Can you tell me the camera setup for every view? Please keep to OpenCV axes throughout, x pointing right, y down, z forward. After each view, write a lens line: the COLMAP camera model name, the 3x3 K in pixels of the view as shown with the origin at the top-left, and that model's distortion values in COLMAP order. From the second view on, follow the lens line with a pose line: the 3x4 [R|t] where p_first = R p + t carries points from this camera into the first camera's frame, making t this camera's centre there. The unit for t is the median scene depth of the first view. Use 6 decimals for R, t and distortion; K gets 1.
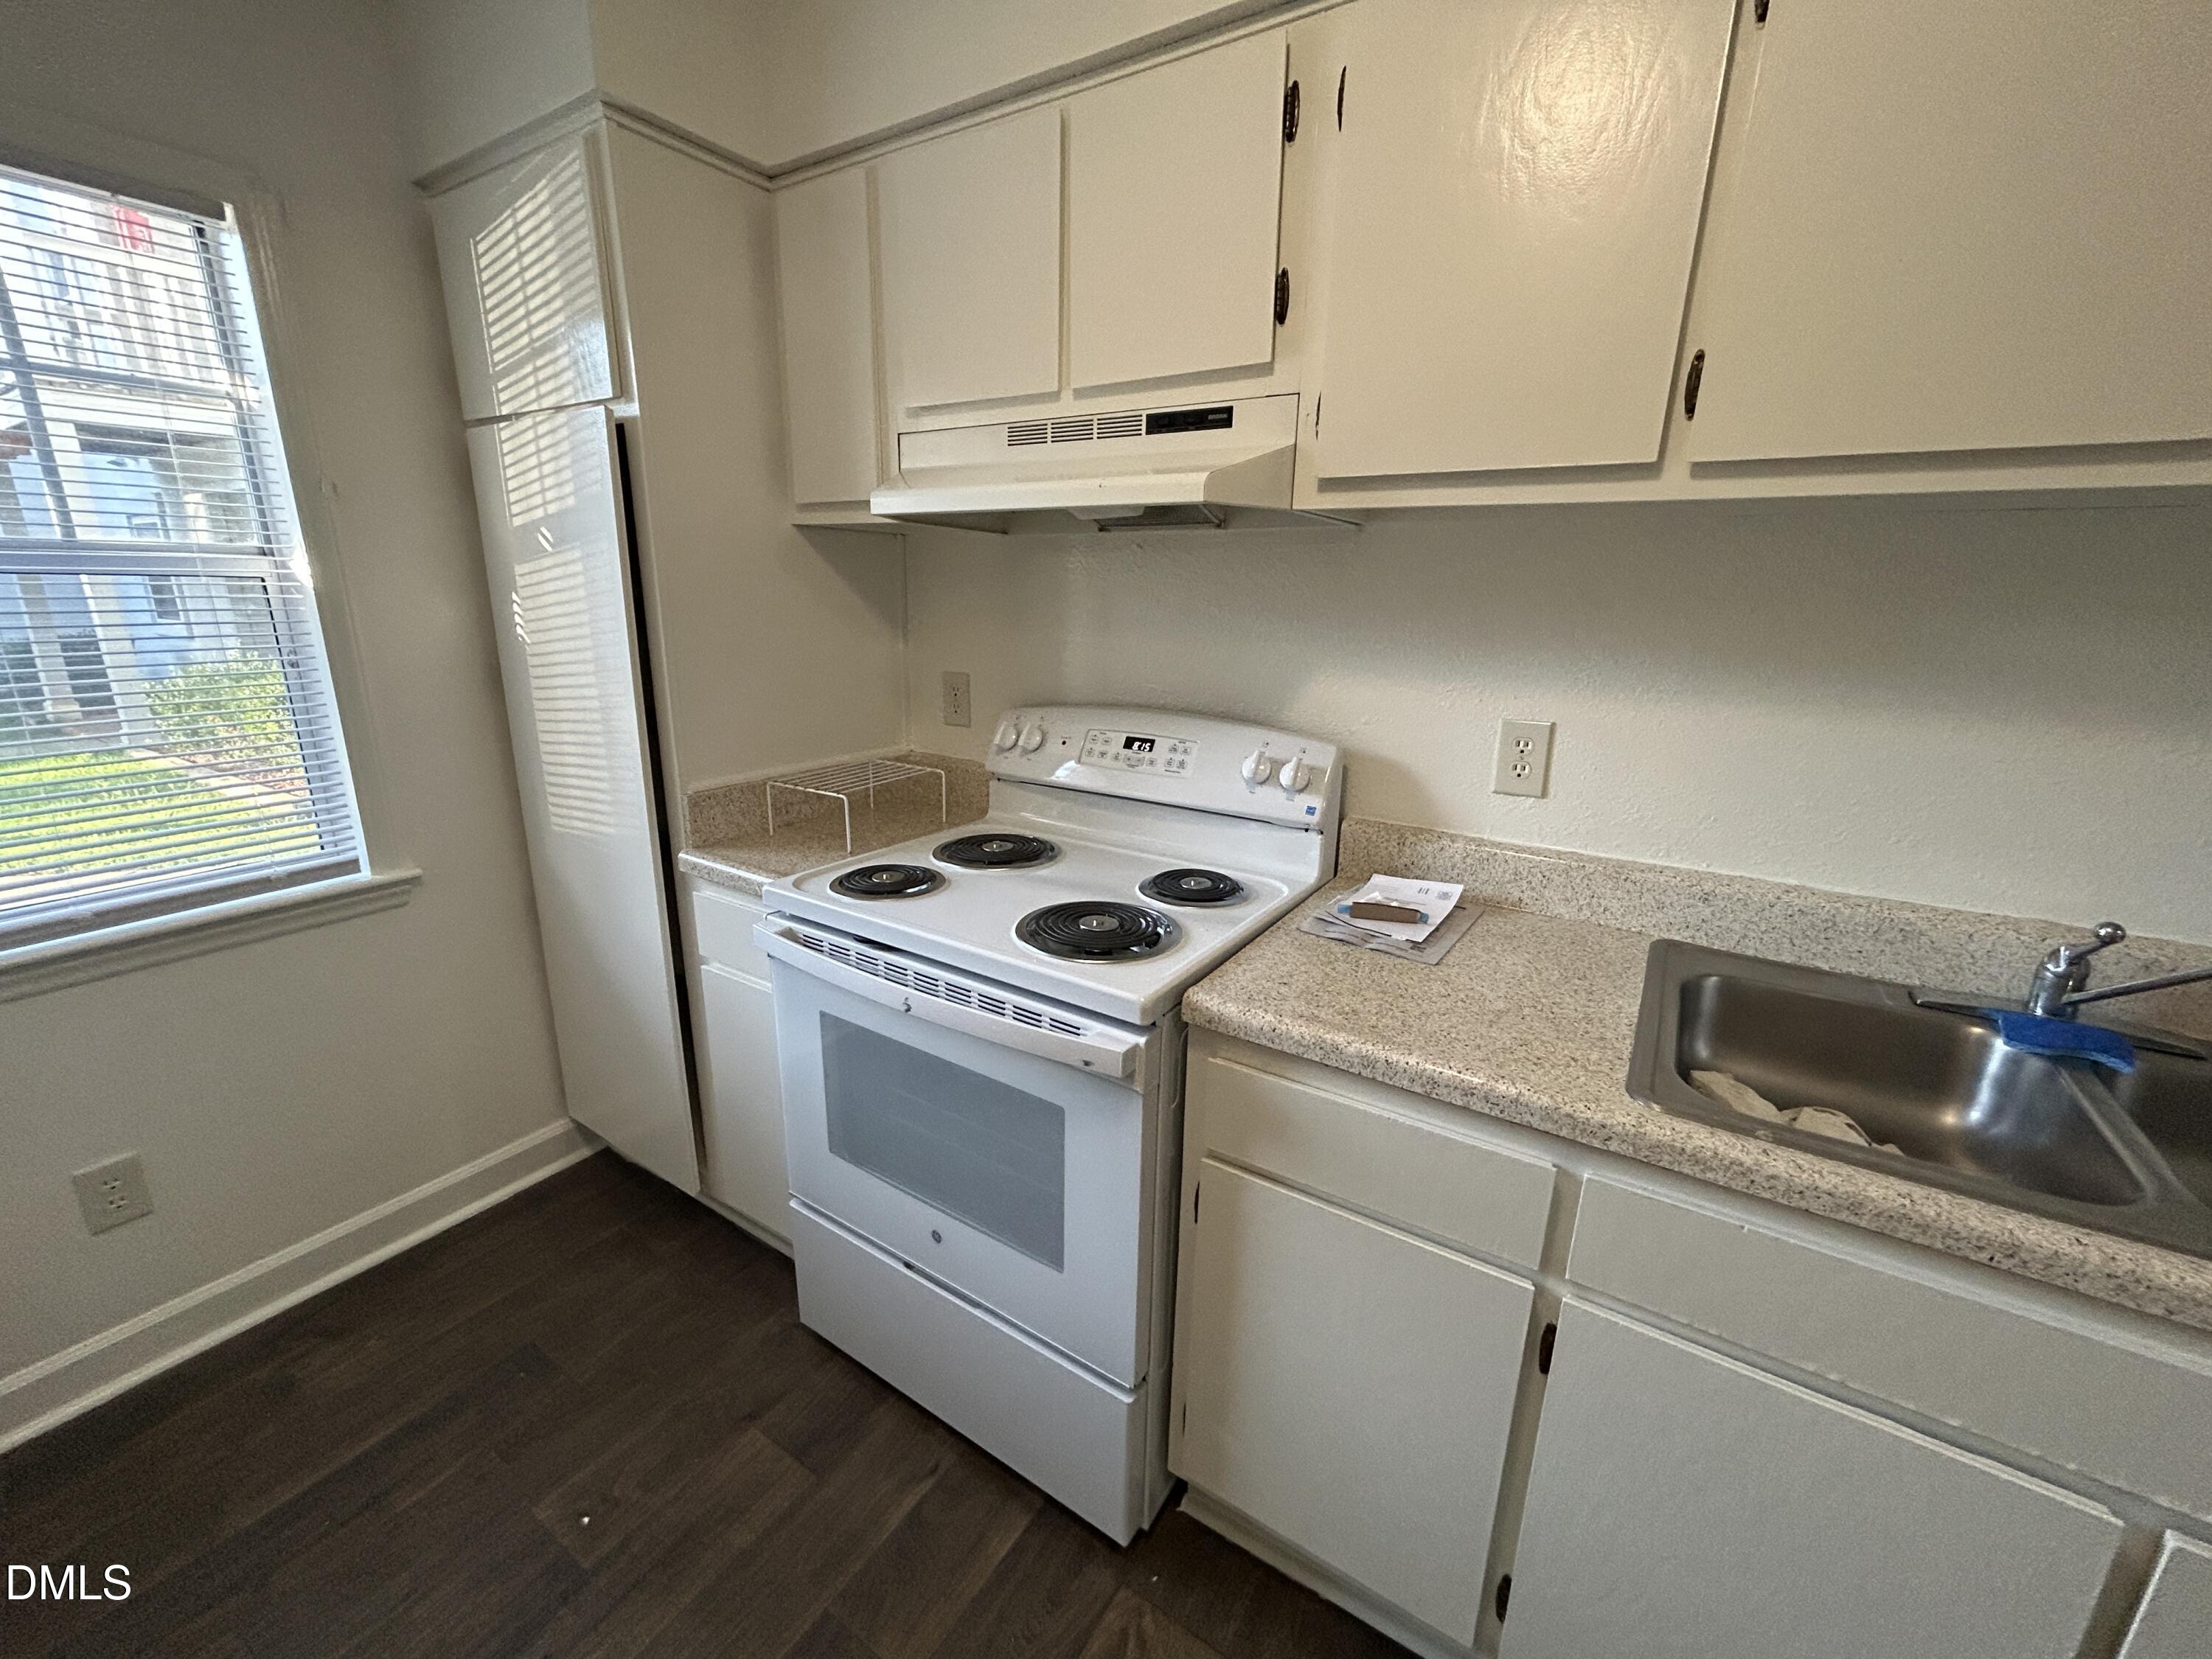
lens RADIAL K [[896.3, 0, 1104.9], [0, 896.3, 824.6], [0, 0, 1]] dist [-0.000027, 0.000598]
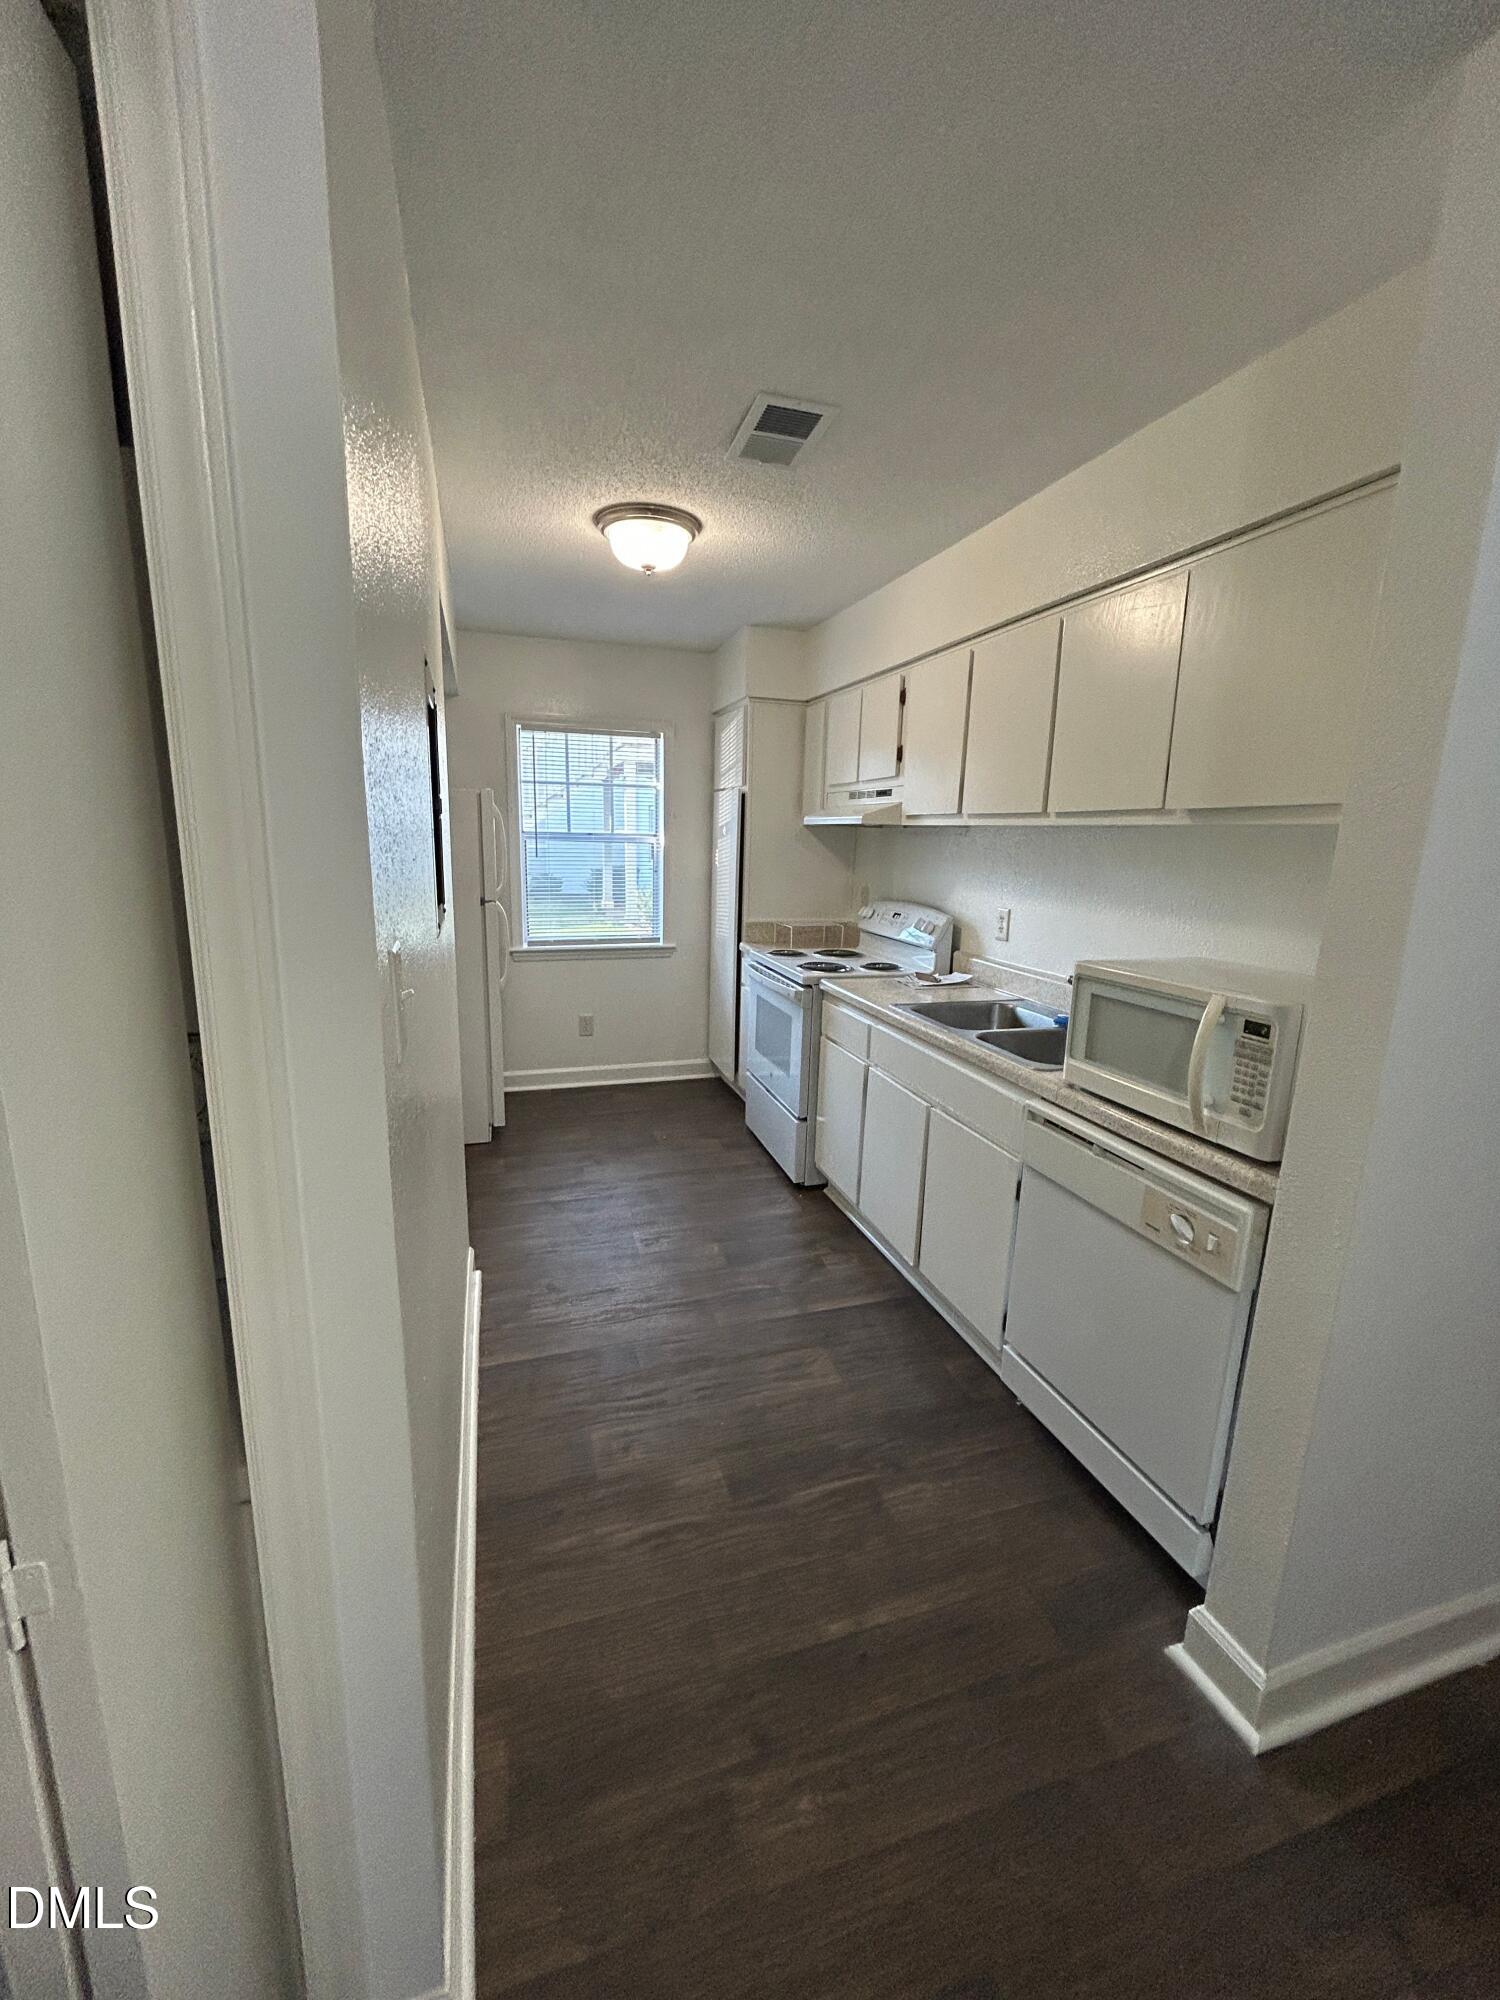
lens RADIAL K [[810.4, 0, 746.9], [0, 810.4, 998.4], [0, 0, 1]] dist [-0.000027, 0.000598]
pose [[0.768612, 0.130568, -0.626249, 1.227099], [-0.176449, 0.984244, -0.011353, 0.244887], [0.614899, 0.119228, 0.779541, -0.993980]]
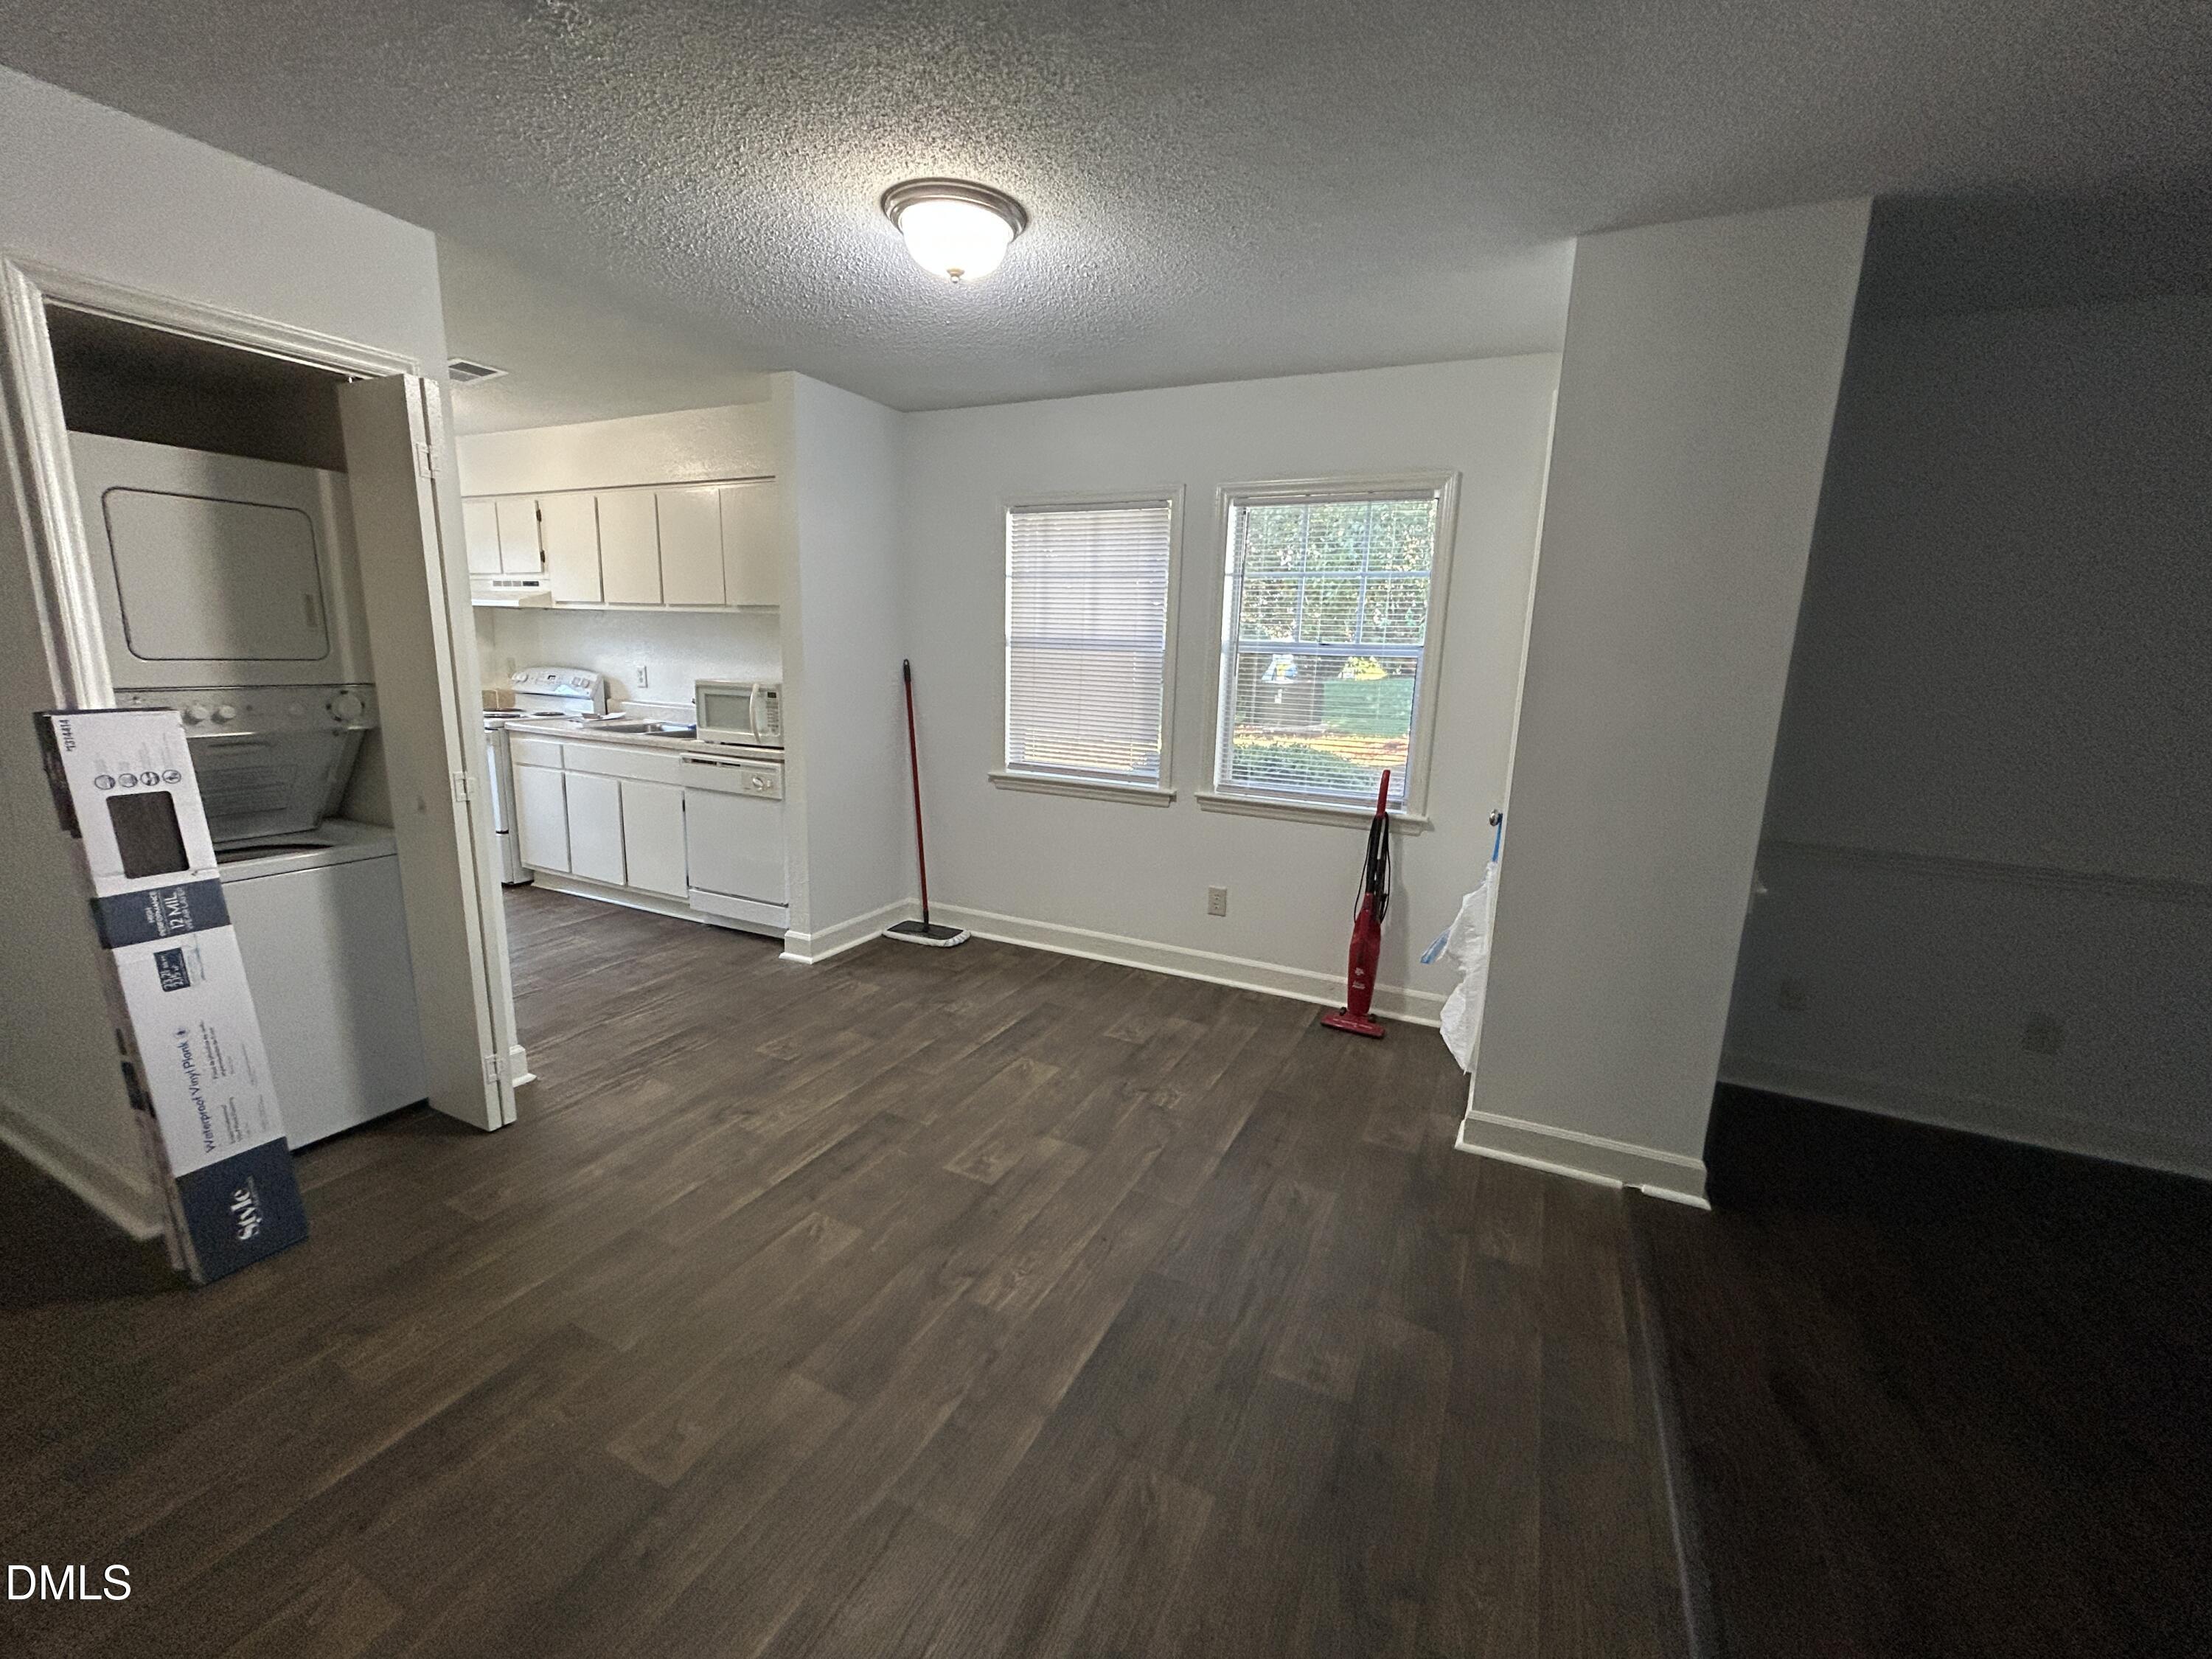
lens RADIAL K [[896.3, 0, 1100.3], [0, 896.3, 831.4], [0, 0, 1]] dist [-0.000027, 0.000598]
pose [[0.992459, -0.005693, 0.122448, 1.720556], [0.012274, 0.998516, -0.053055, 0.706426], [-0.121964, 0.054157, 0.991056, -2.558931]]
